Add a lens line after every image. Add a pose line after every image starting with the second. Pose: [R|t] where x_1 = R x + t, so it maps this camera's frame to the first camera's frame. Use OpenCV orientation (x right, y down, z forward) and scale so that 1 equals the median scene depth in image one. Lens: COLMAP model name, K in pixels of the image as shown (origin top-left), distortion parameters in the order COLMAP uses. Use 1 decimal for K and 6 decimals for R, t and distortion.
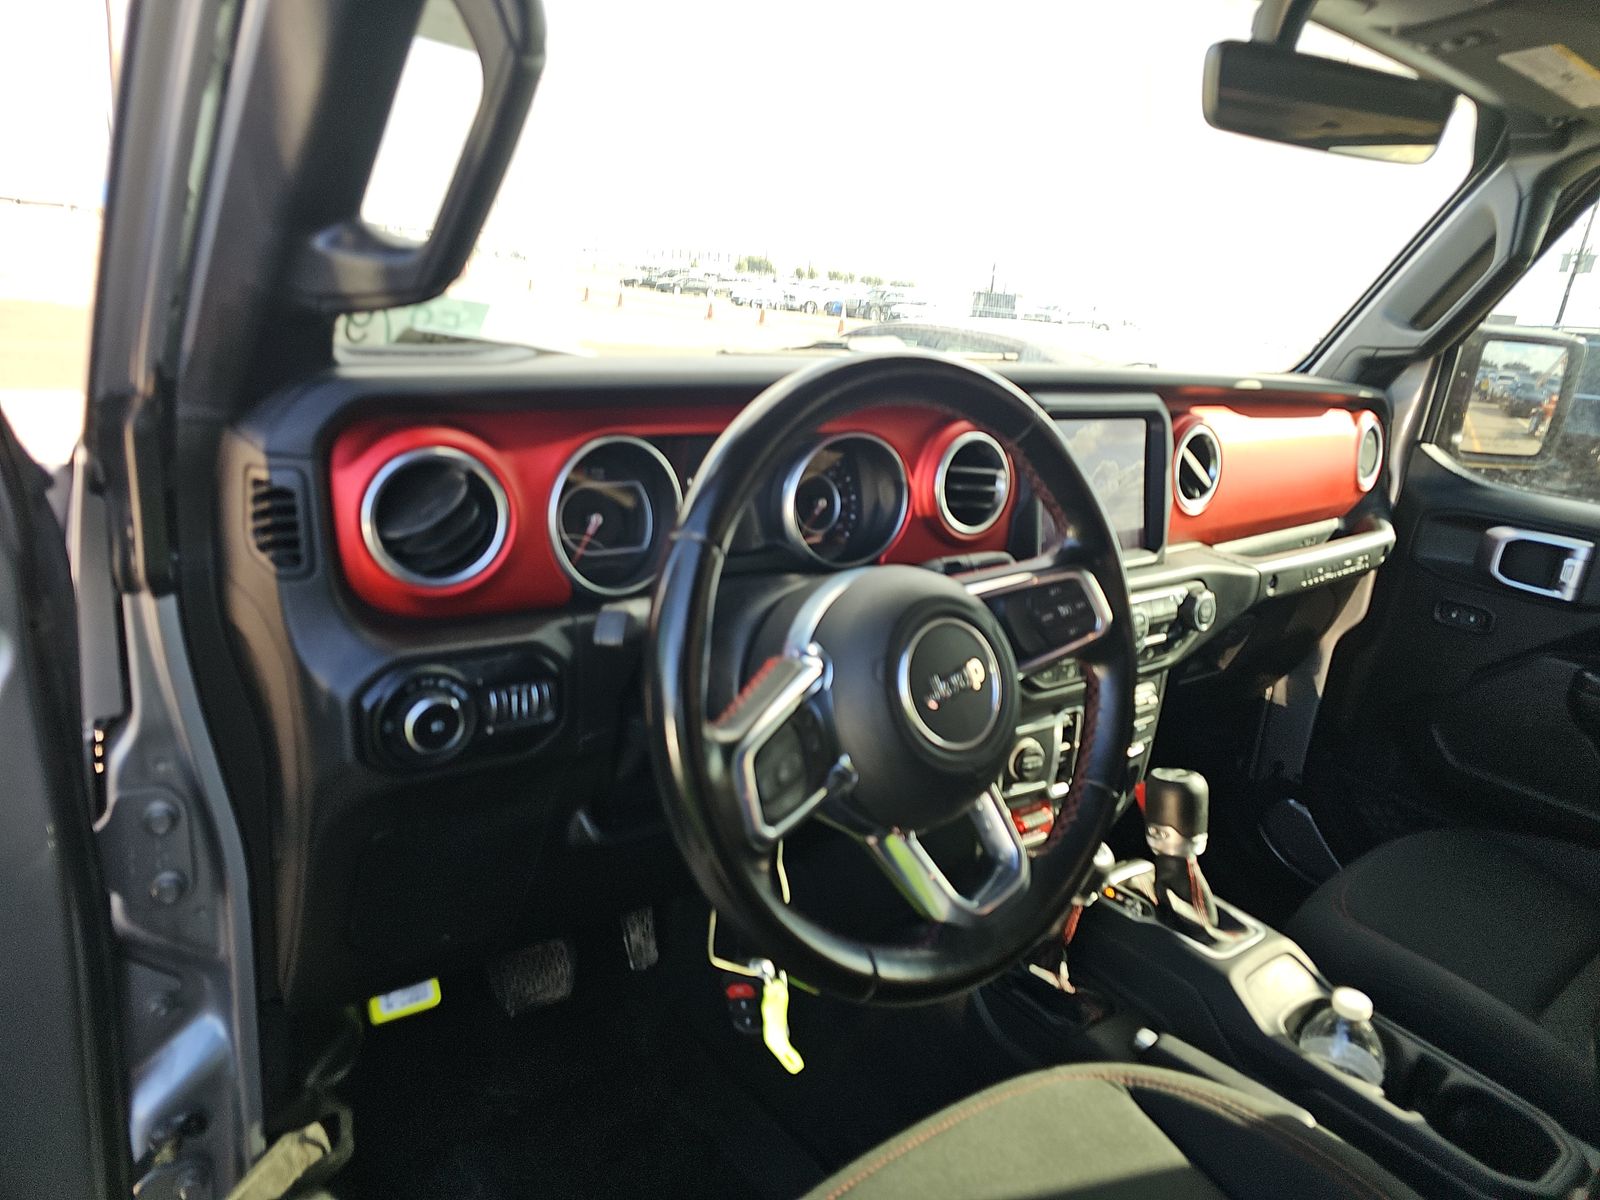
lens RADIAL K [[1036.9, 0, 800.0], [0, 1036.9, 600.0], [0, 0, 1]] dist [0.030948, -0.003624]
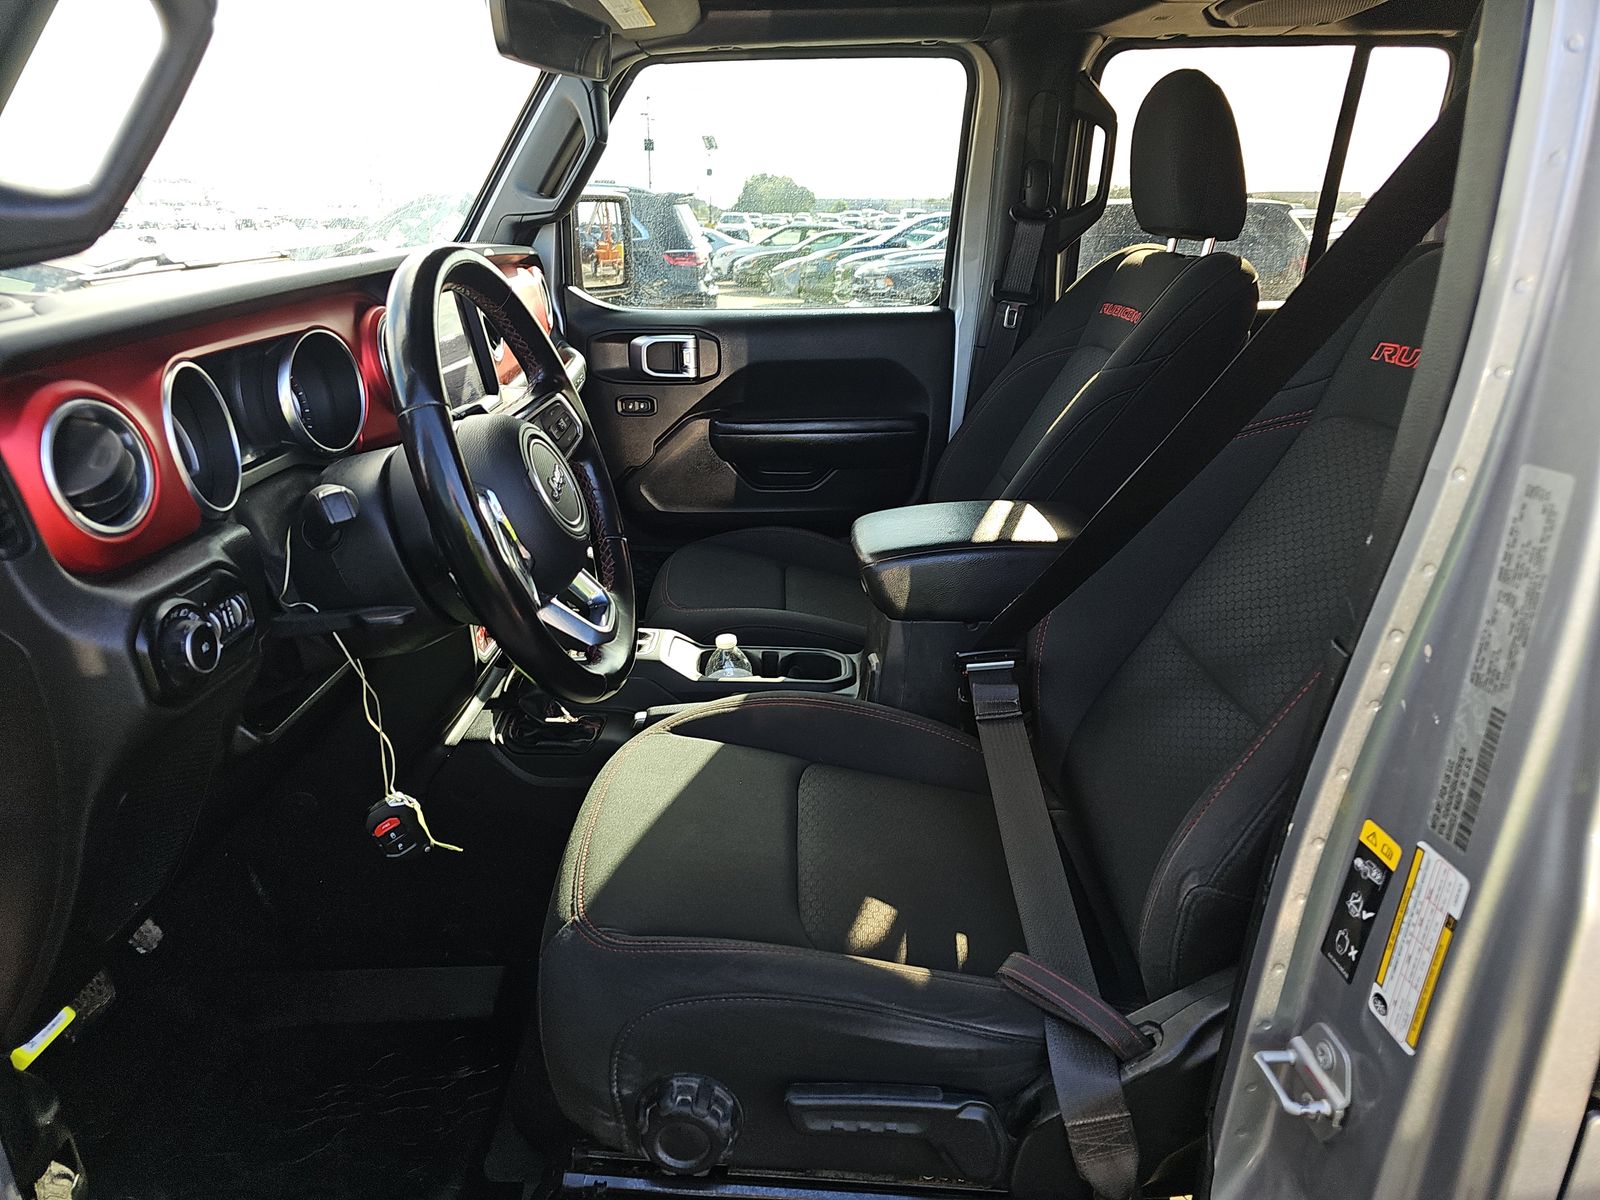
lens RADIAL K [[1036.9, 0, 800.0], [0, 1036.9, 600.0], [0, 0, 1]] dist [0.030948, -0.003624]
pose [[0.618084, -0.353134, 0.702330, -0.437825], [0.270056, 0.934433, 0.232175, -0.006913], [-0.738269, 0.046165, 0.672924, -0.126399]]
